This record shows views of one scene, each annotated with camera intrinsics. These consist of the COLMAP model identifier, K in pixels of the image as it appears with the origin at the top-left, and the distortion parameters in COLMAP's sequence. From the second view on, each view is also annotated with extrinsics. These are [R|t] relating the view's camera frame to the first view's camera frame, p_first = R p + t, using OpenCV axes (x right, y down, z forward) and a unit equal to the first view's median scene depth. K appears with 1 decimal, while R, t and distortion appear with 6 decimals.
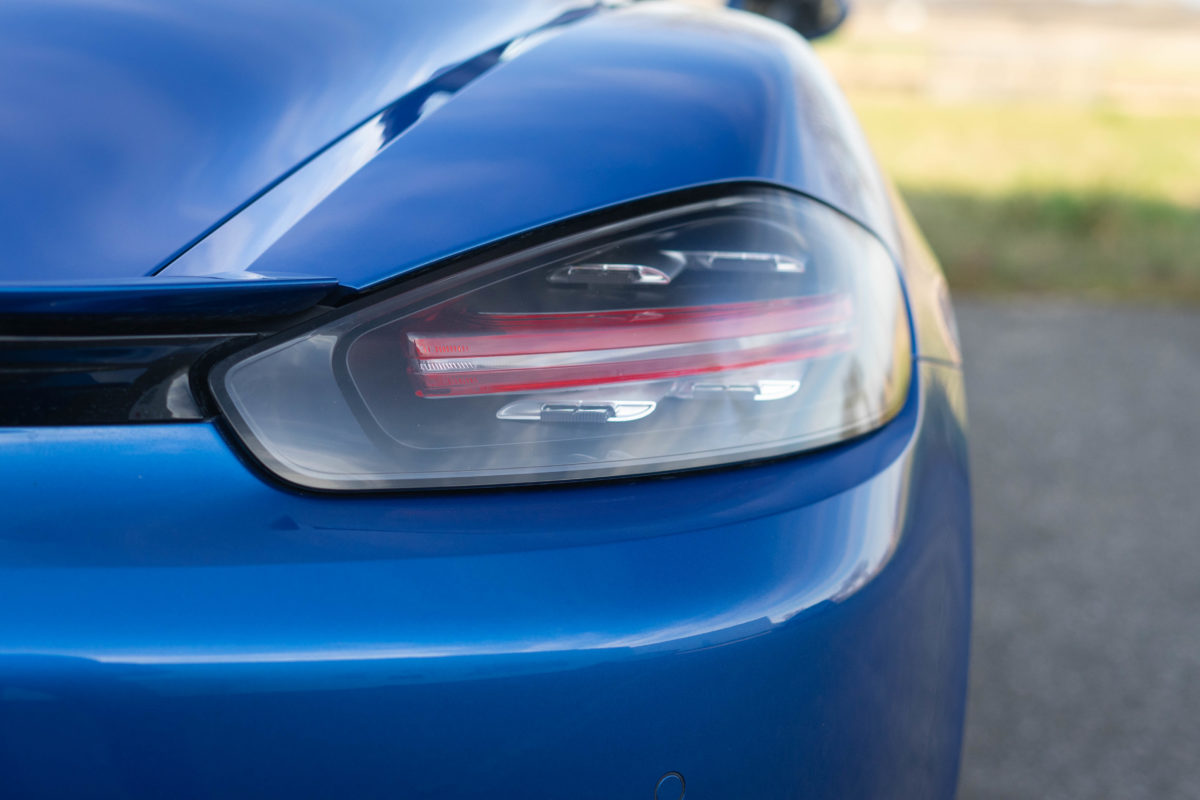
lens RADIAL K [[2398.3, 0, 600.0], [0, 2398.3, 400.0], [0, 0, 1]] dist [-0.011337, 0.026250]
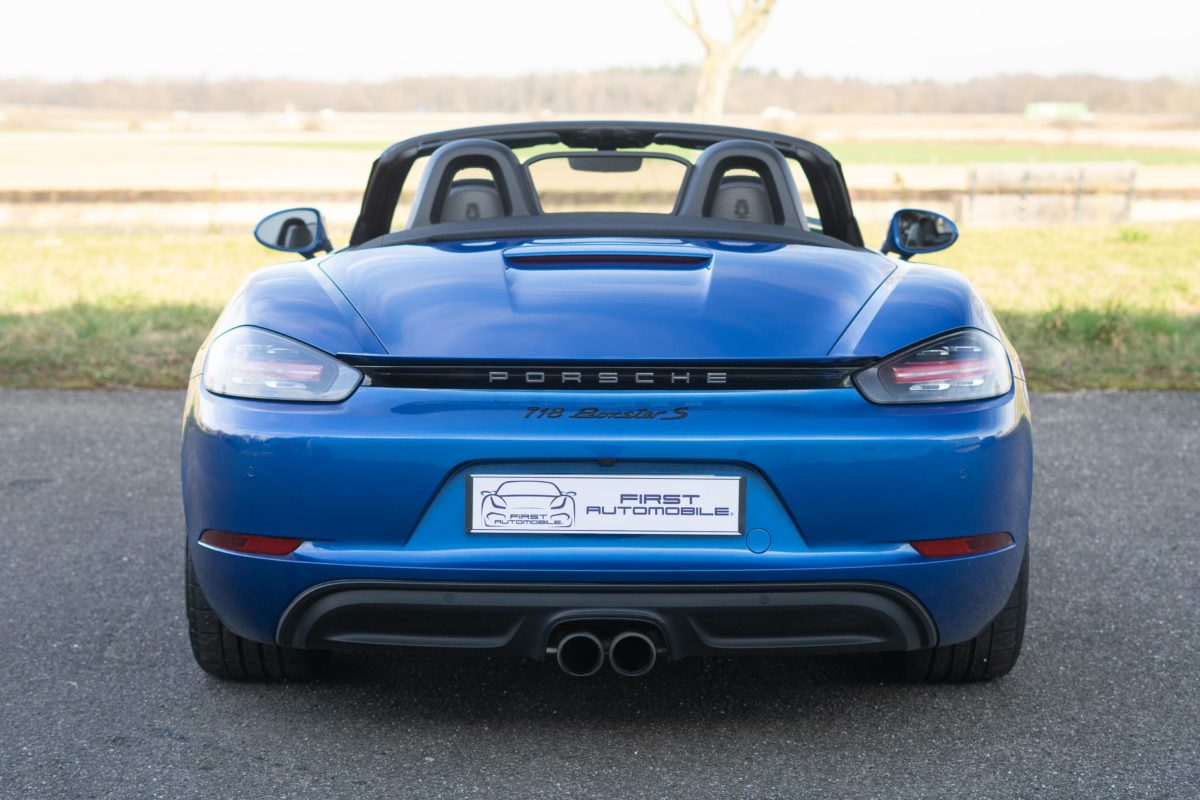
lens RADIAL K [[2398.3, 0, 600.0], [0, 2398.3, 400.0], [0, 0, 1]] dist [-0.011337, 0.026250]
pose [[0.999197, -0.036041, -0.017516, -0.456010], [0.035058, 0.997951, -0.053532, 0.205598], [0.019409, 0.052875, 0.998413, -2.781417]]
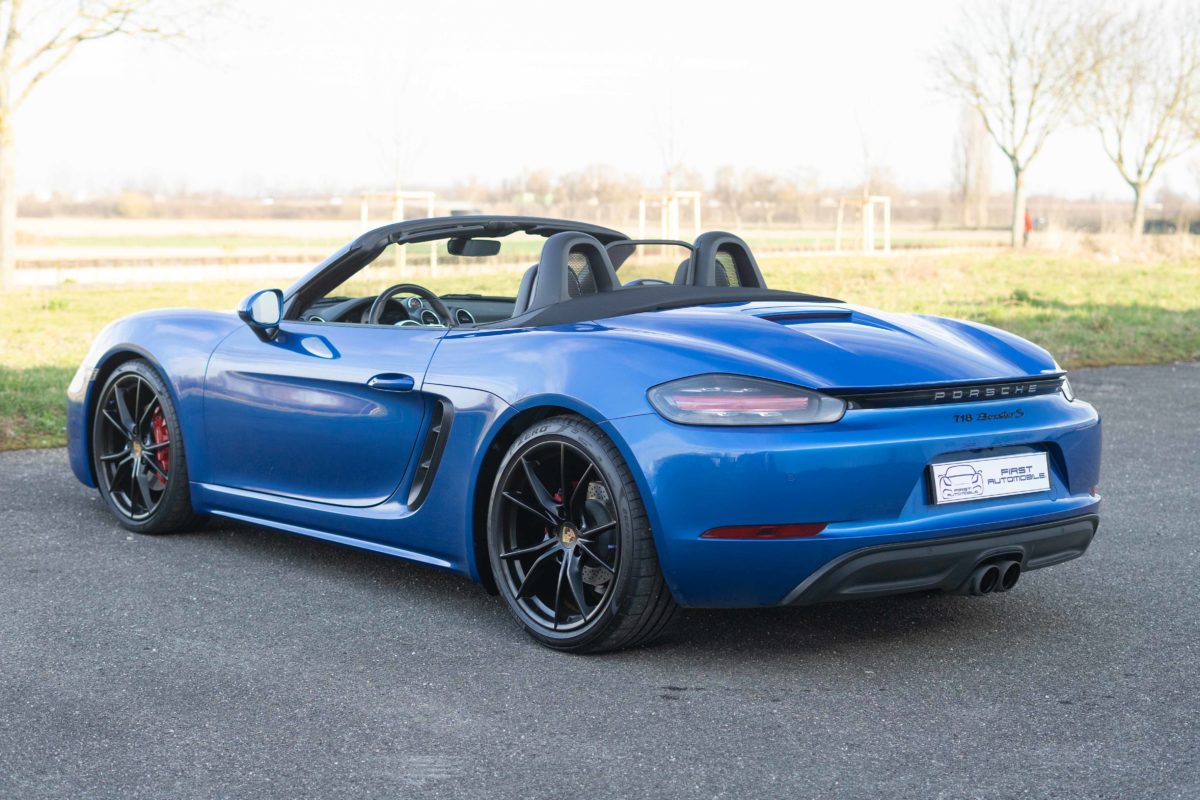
lens RADIAL K [[2136.0, 0, 588.2], [0, 2136.0, 366.3], [0, 0, 1]] dist [-0.011575, -0.009077]
pose [[0.762751, -0.084671, 0.641126, -4.176212], [0.134524, 0.990479, -0.029235, -0.053572], [-0.632546, 0.108546, 0.766879, -2.301852]]
